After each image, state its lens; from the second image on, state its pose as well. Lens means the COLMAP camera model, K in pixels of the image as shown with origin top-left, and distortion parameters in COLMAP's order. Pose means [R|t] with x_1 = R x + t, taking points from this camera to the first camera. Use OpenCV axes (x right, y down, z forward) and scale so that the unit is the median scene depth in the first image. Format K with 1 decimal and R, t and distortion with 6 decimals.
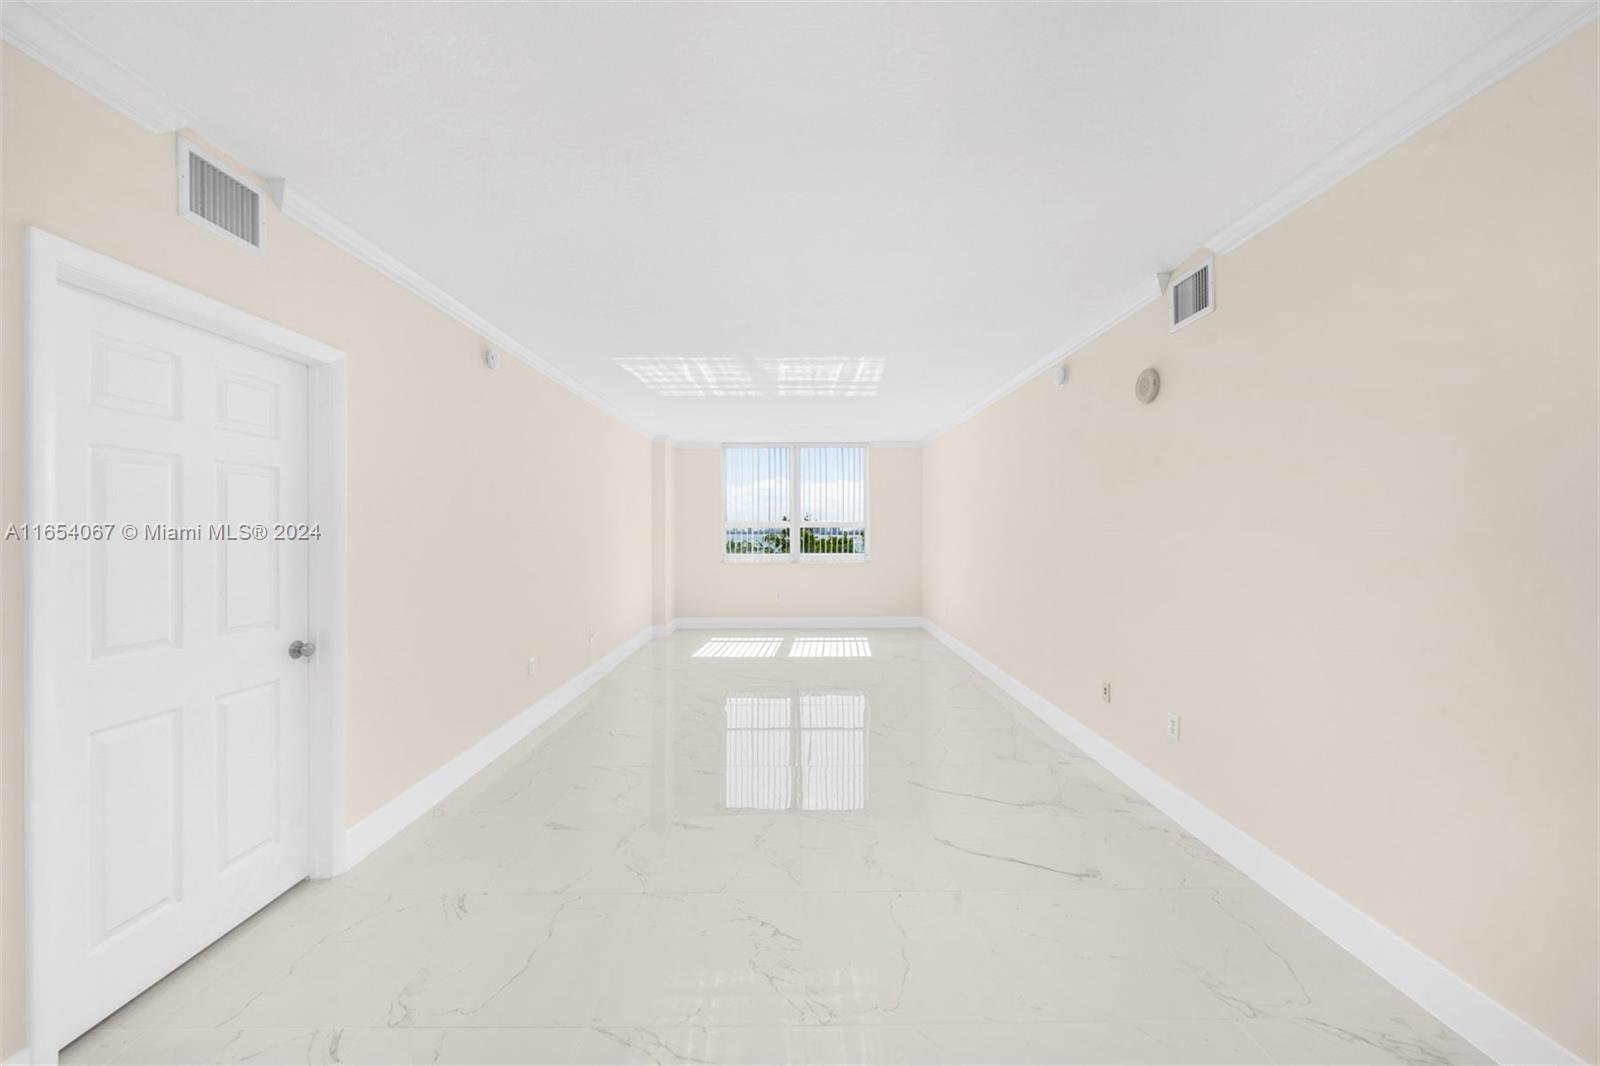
lens RADIAL K [[583.6, 0, 792.7], [0, 583.6, 528.5], [0, 0, 1]] dist [-0.000238, 0.000169]
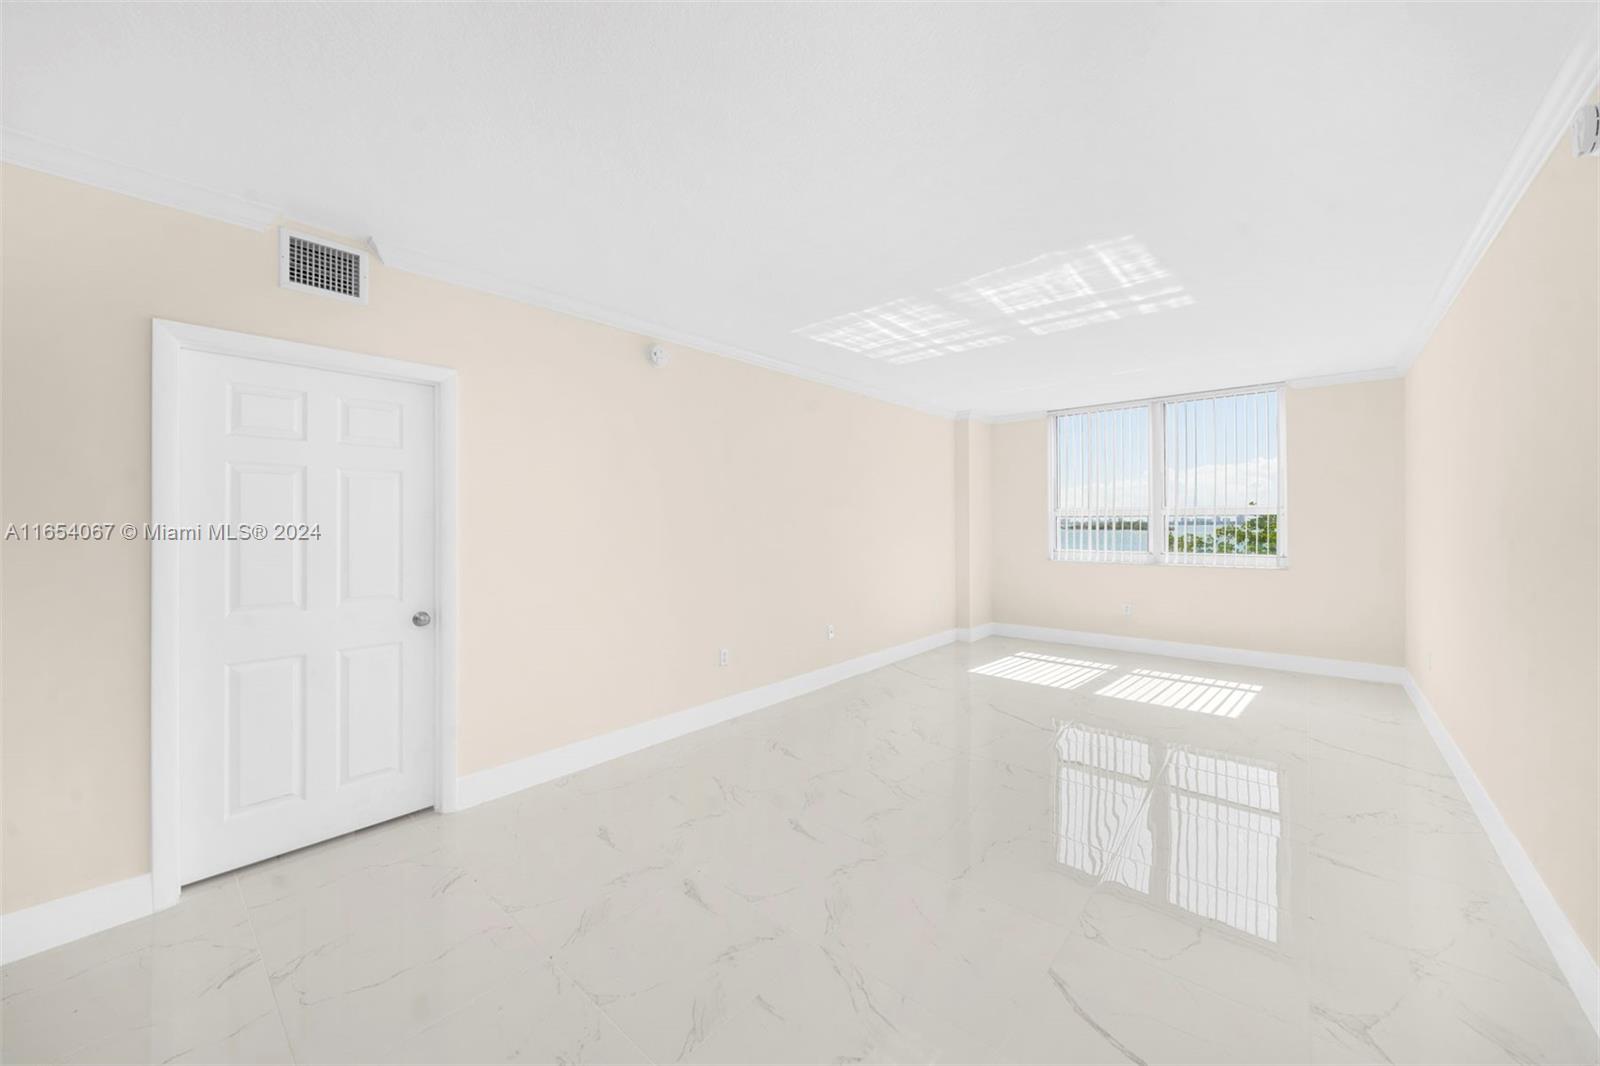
lens RADIAL K [[595.5, 0, 800.7], [0, 595.5, 526.5], [0, 0, 1]] dist [-0.002720, -0.000124]
pose [[0.759510, -0.004446, -0.650480, 0.364058], [0.010136, 0.999936, 0.005000, 0.009199], [0.650416, -0.010391, 0.759507, 0.363171]]
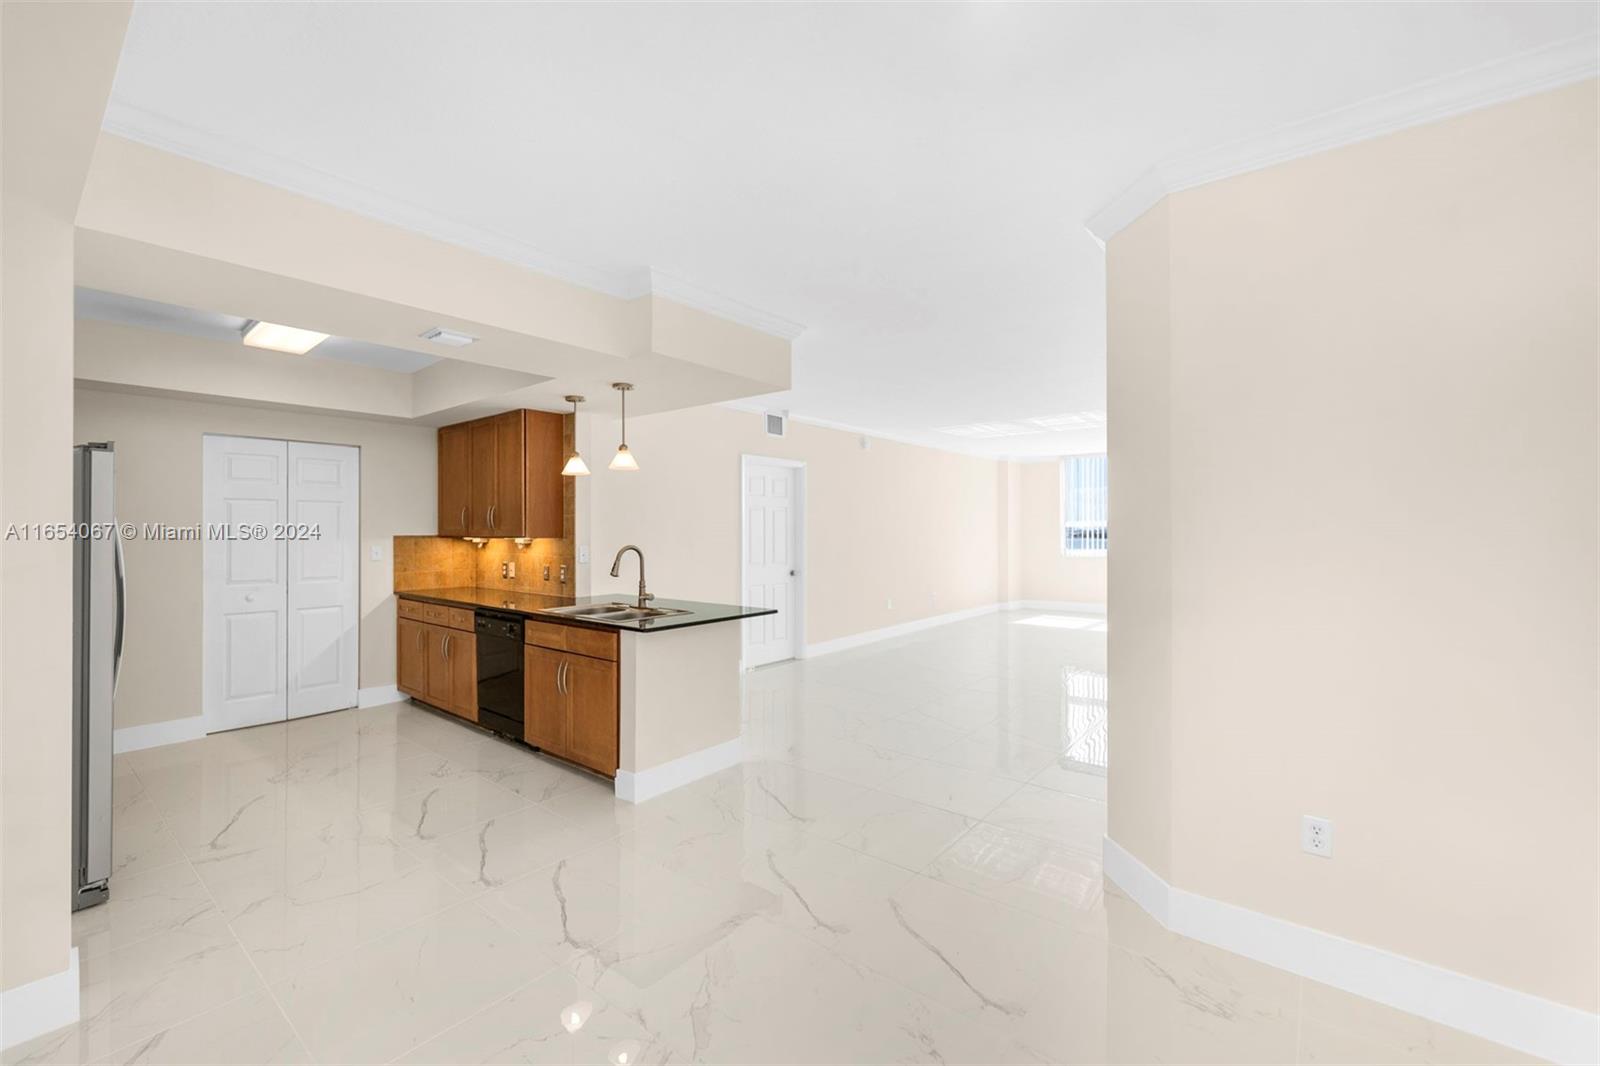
lens RADIAL K [[651.6, 0, 801.4], [0, 651.6, 527.9], [0, 0, 1]] dist [-0.000003, 0.000053]
pose [[0.777631, -0.001097, -0.628720, 0.719857], [-0.000043, 0.999998, -0.001798, -0.001169], [0.628721, 0.001425, 0.777630, -0.876905]]
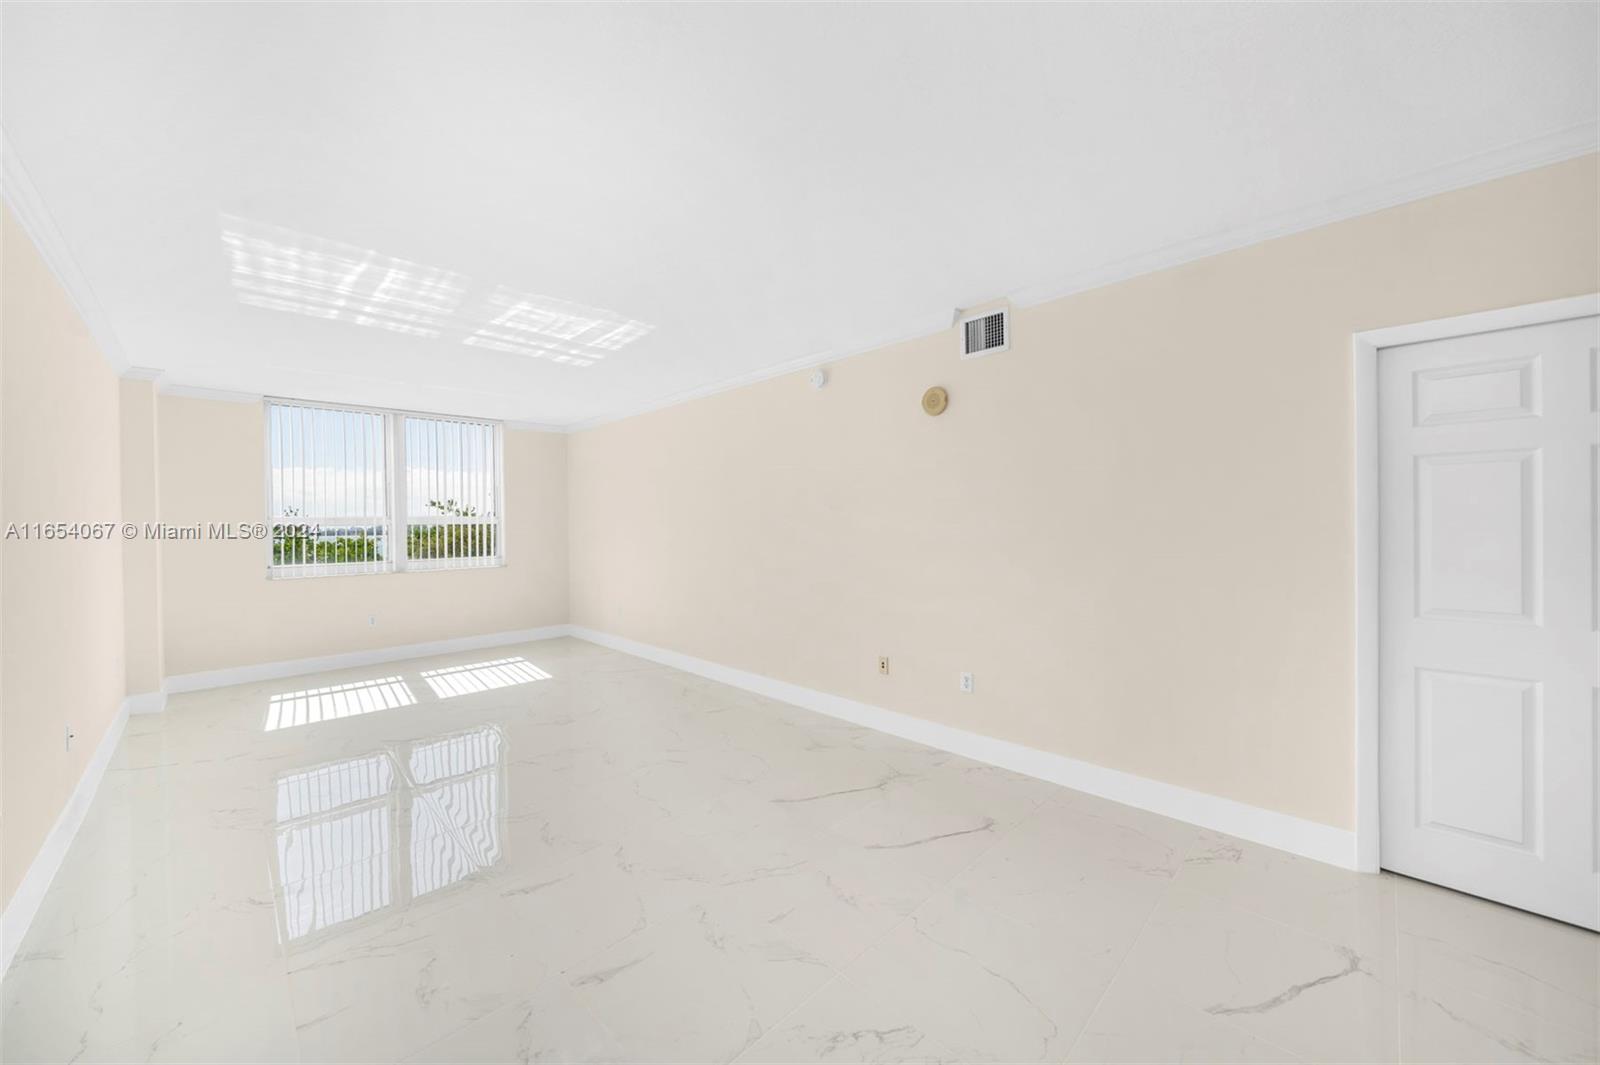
lens RADIAL K [[583.6, 0, 792.7], [0, 583.6, 528.0], [0, 0, 1]] dist [-0.000238, 0.000169]
pose [[0.723247, -0.010521, 0.690509, -0.359608], [0.007930, 0.999945, 0.006929, 0.002491], [-0.690544, 0.000464, 0.723291, 0.287706]]
